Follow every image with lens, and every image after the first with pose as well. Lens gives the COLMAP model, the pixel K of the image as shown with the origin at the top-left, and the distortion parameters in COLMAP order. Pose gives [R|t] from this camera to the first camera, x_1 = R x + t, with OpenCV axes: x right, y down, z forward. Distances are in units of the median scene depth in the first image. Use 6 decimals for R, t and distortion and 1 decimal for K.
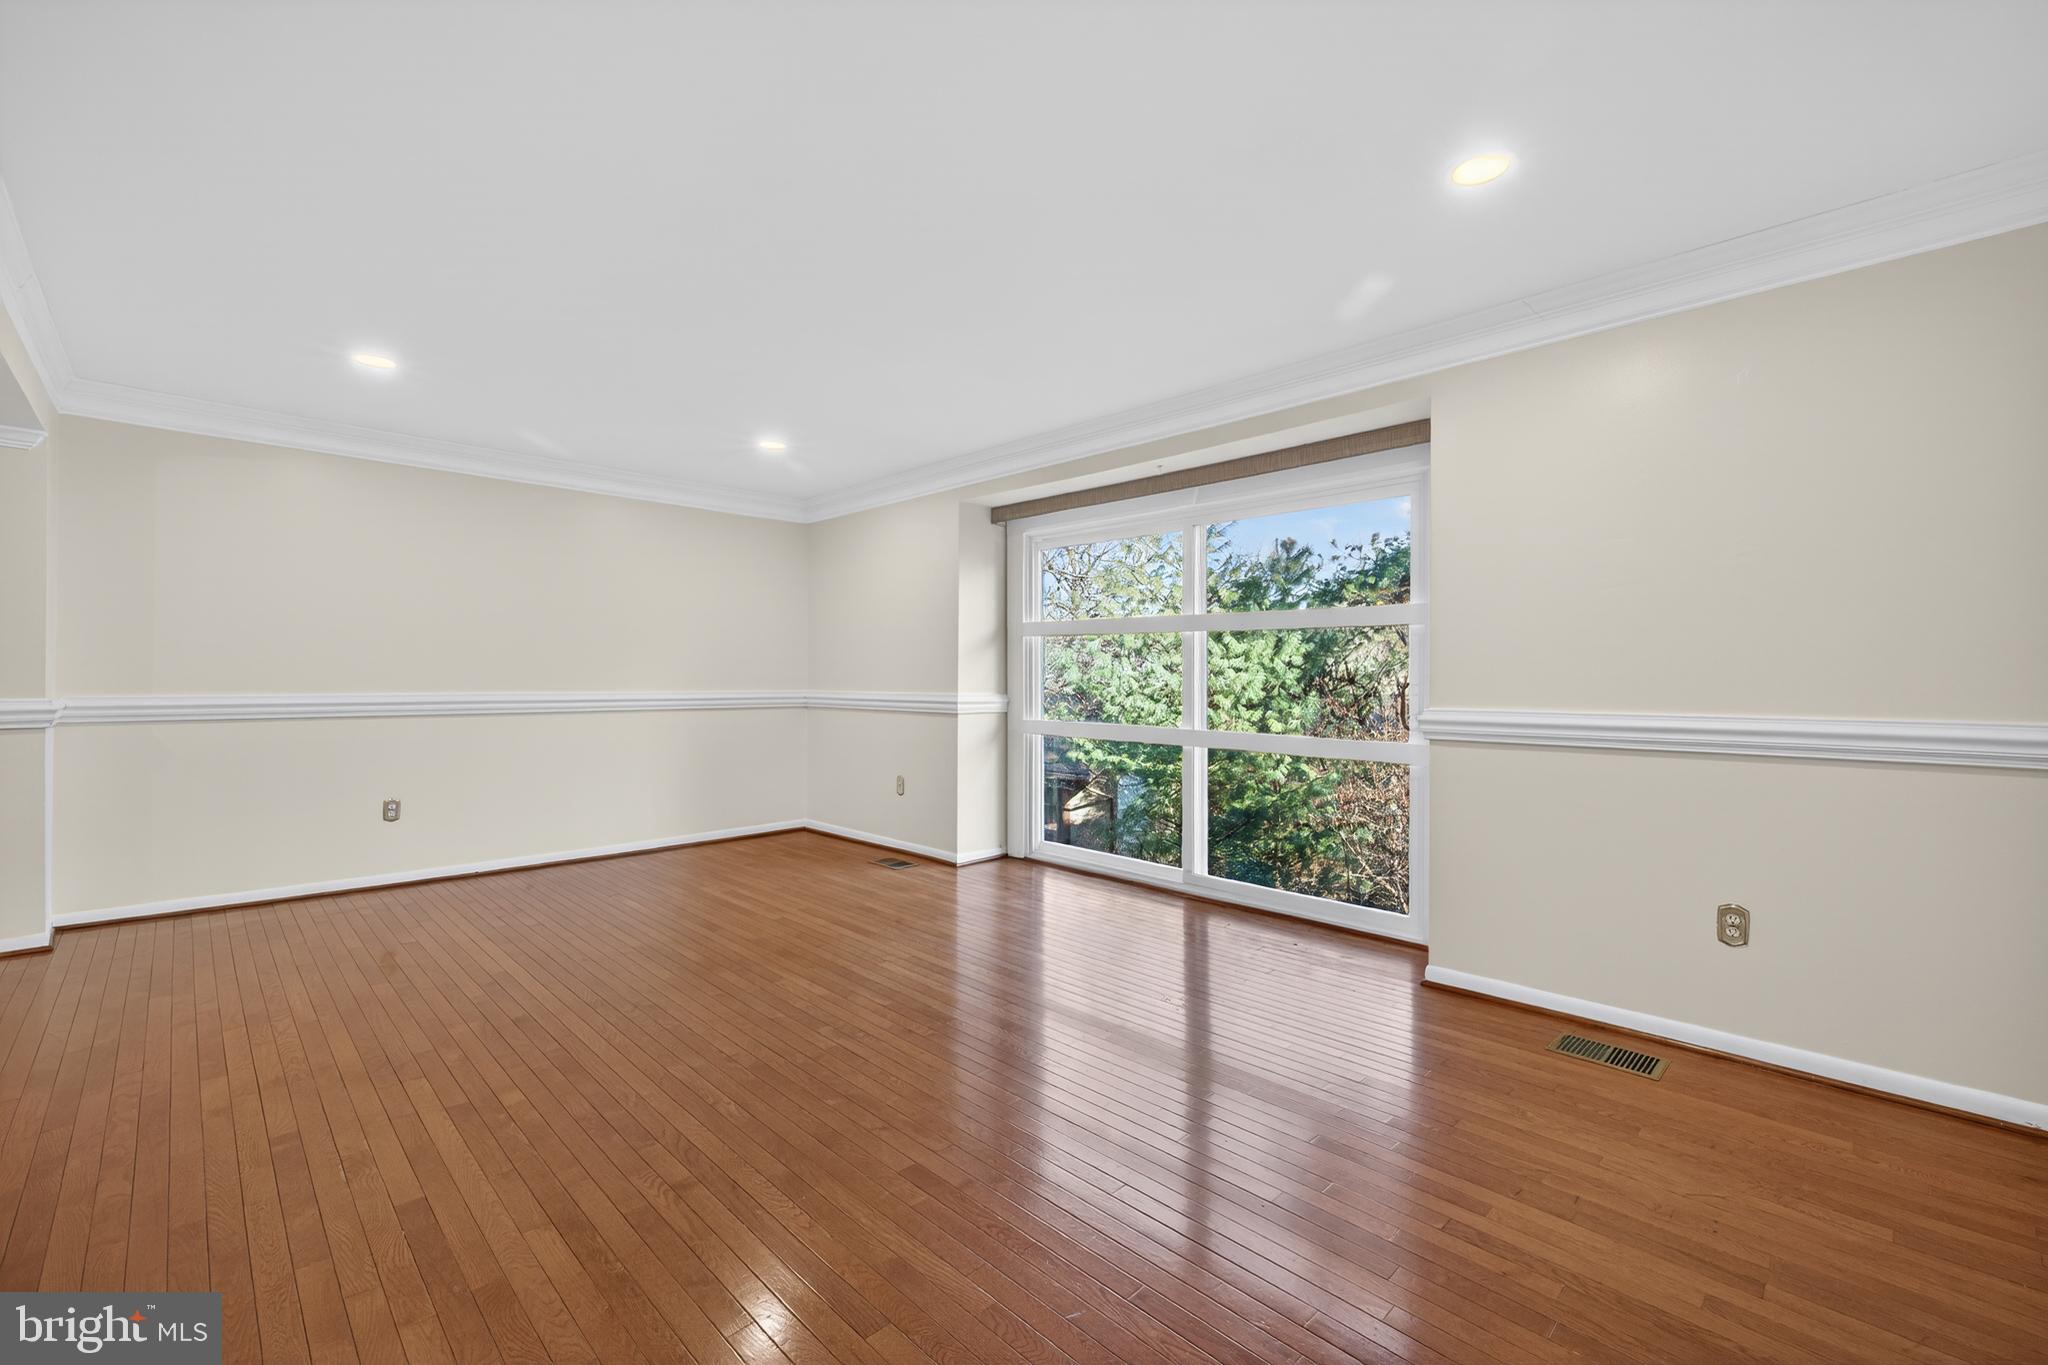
lens RADIAL K [[861.3, 0, 1024.0], [0, 861.3, 682.5], [0, 0, 1]] dist [0.001360, 0.000153]
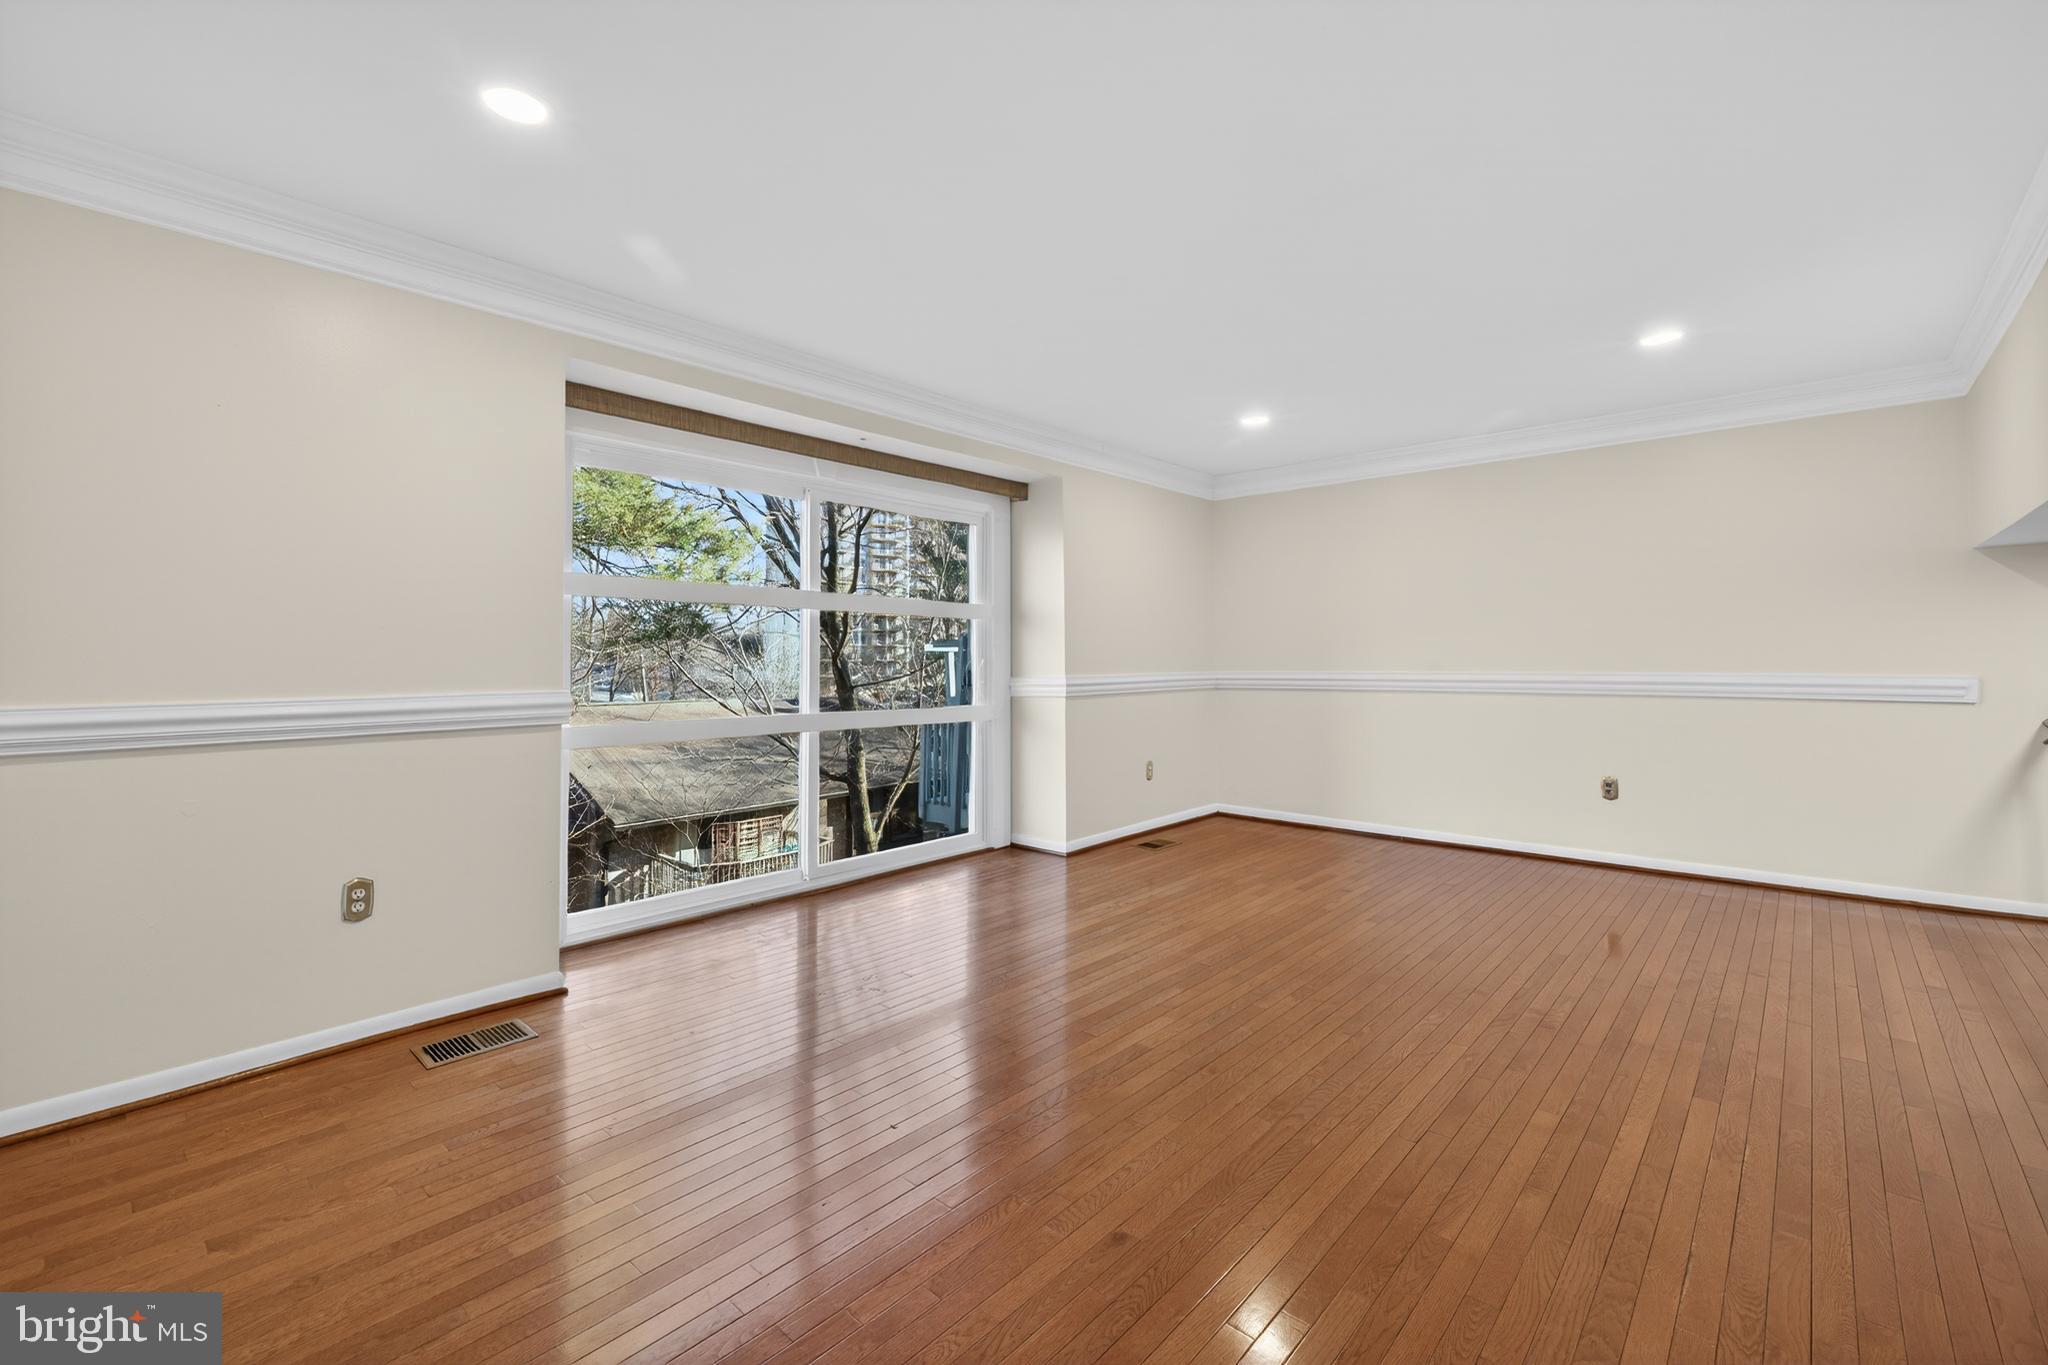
lens RADIAL K [[877.2, 0, 1013.3], [0, 877.2, 639.8], [0, 0, 1]] dist [0.002474, 0.000382]
pose [[-0.057945, 0.016586, 0.998182, -0.913299], [0.007202, 0.999843, -0.016196, -0.009854], [-0.998294, 0.006251, -0.058055, 0.982595]]
